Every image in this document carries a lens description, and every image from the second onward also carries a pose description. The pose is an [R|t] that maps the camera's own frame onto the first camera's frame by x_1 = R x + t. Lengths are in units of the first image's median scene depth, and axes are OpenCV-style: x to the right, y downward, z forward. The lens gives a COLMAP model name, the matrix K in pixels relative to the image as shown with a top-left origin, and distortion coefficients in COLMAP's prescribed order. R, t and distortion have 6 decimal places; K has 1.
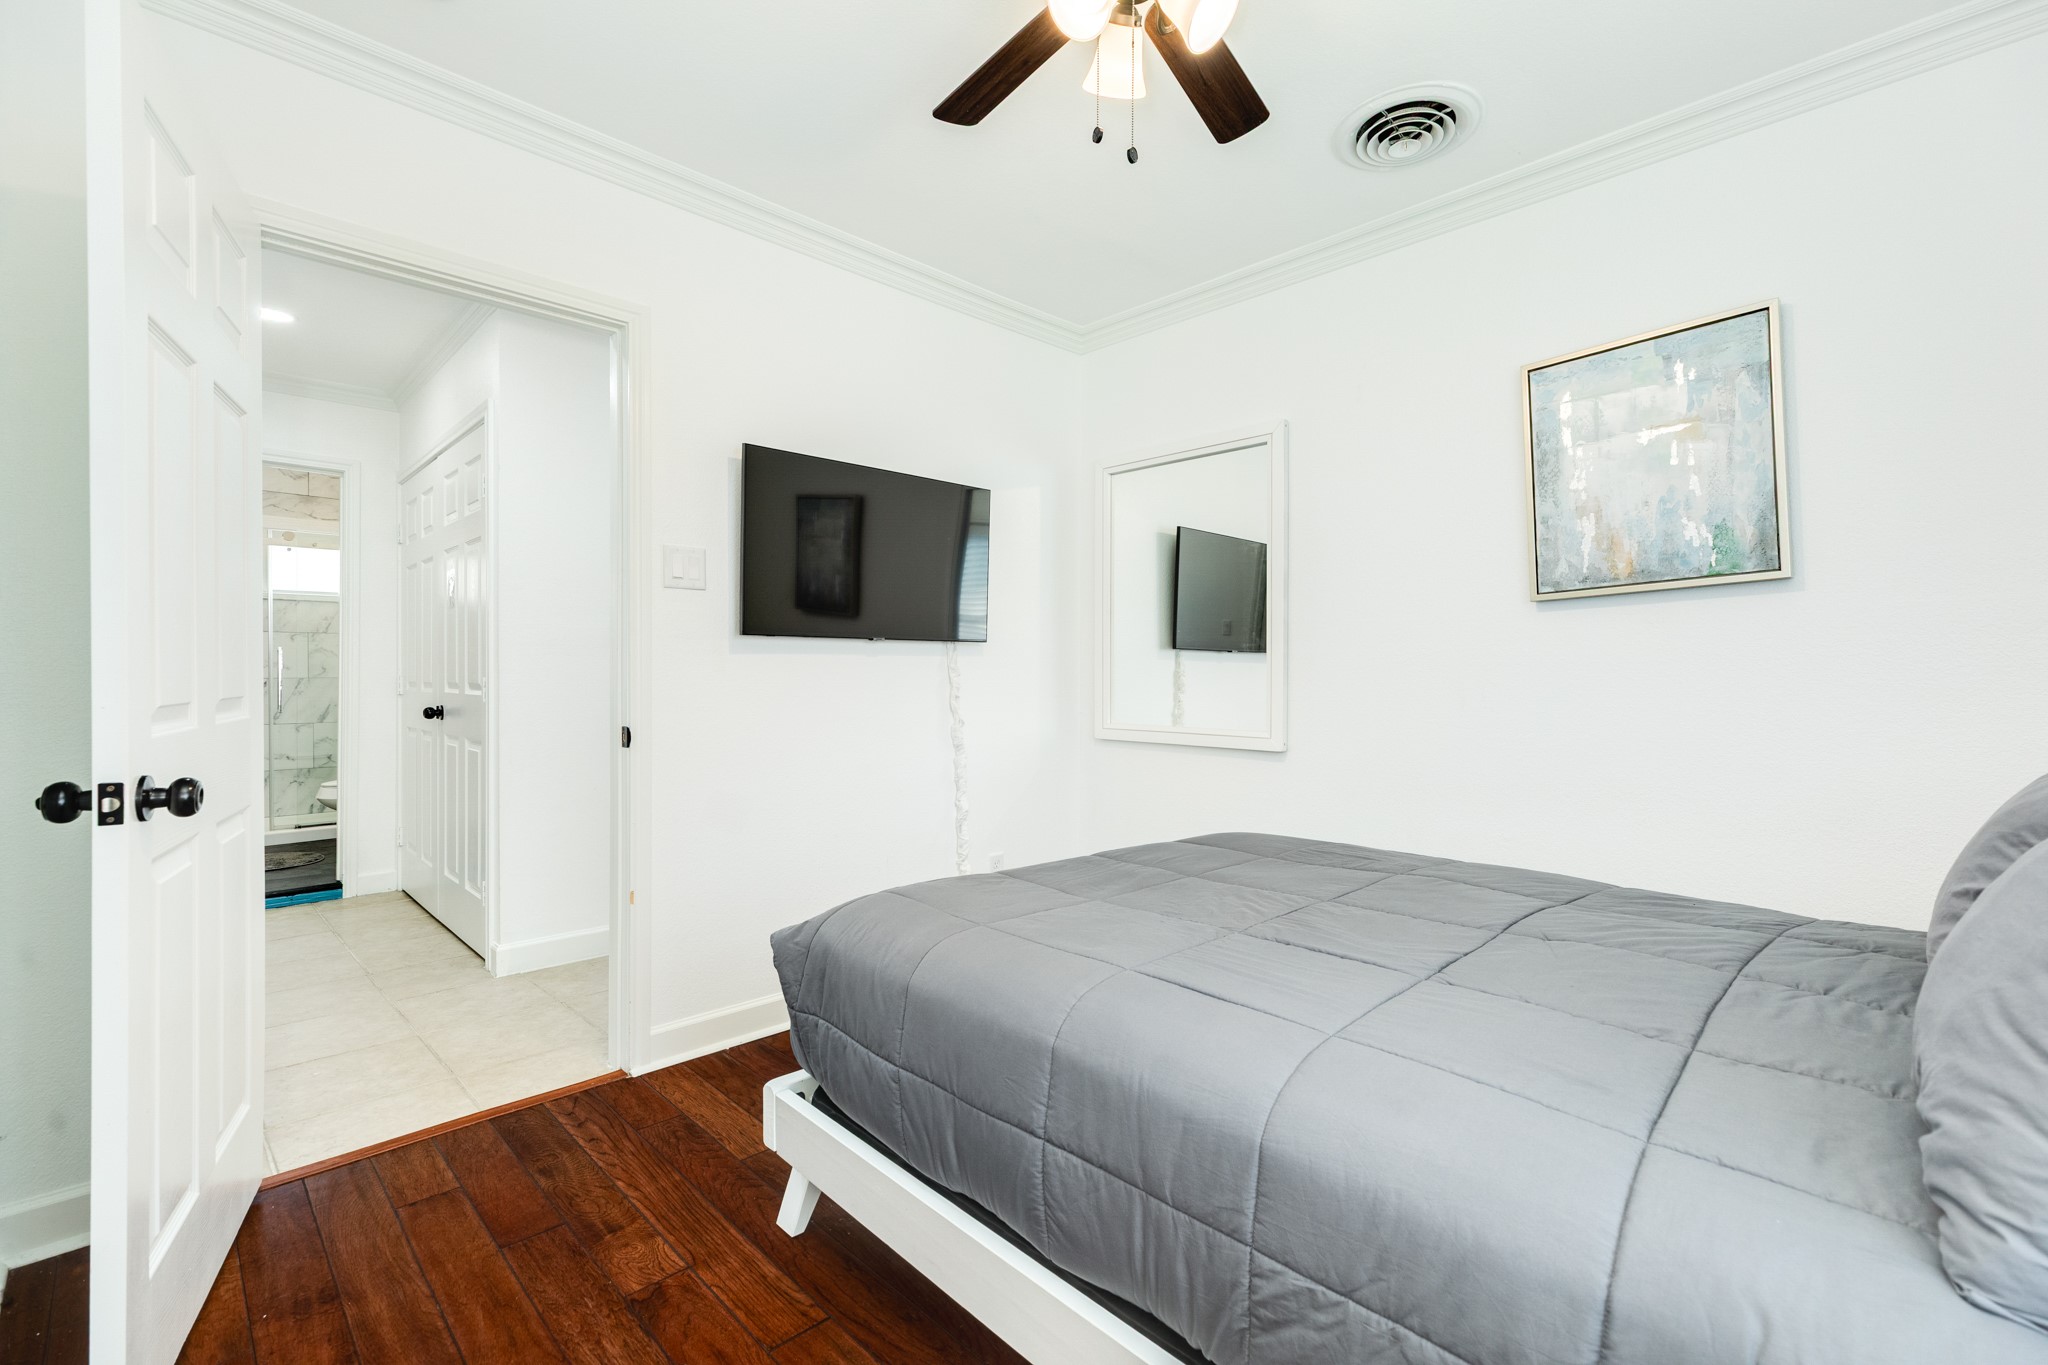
lens RADIAL K [[909.8, 0, 1024.6], [0, 909.8, 679.6], [0, 0, 1]] dist [0.000652, 0.000655]
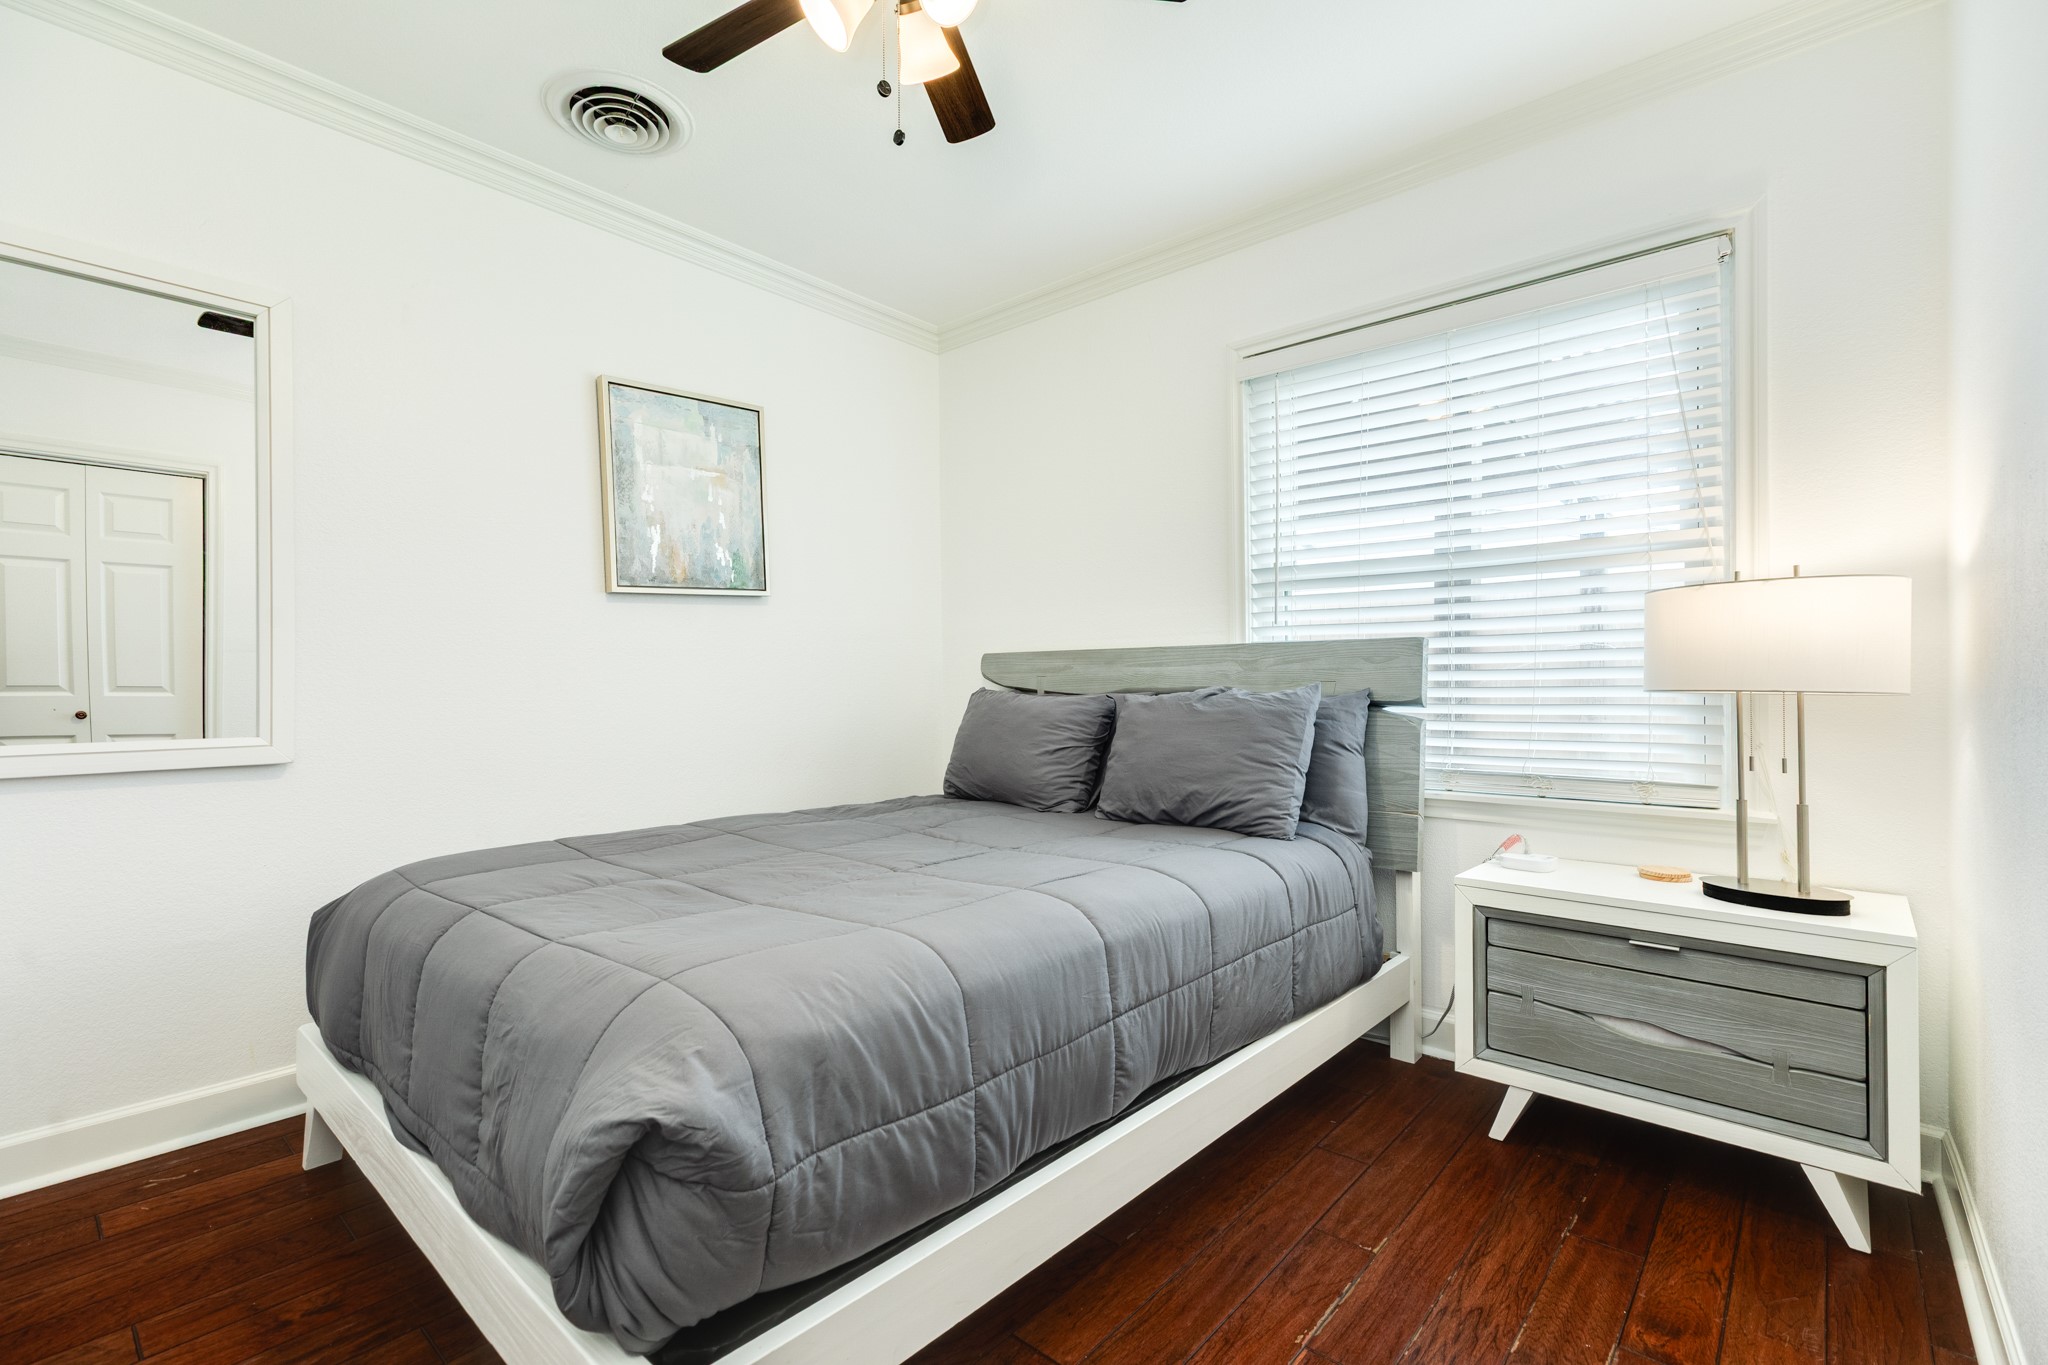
lens RADIAL K [[909.8, 0, 1015.2], [0, 909.8, 682.3], [0, 0, 1]] dist [0.000652, 0.000655]
pose [[-0.078518, -0.001553, 0.996911, -0.639647], [0.009664, 0.999951, 0.002319, 0.028257], [-0.996866, 0.009816, -0.078500, 0.662275]]
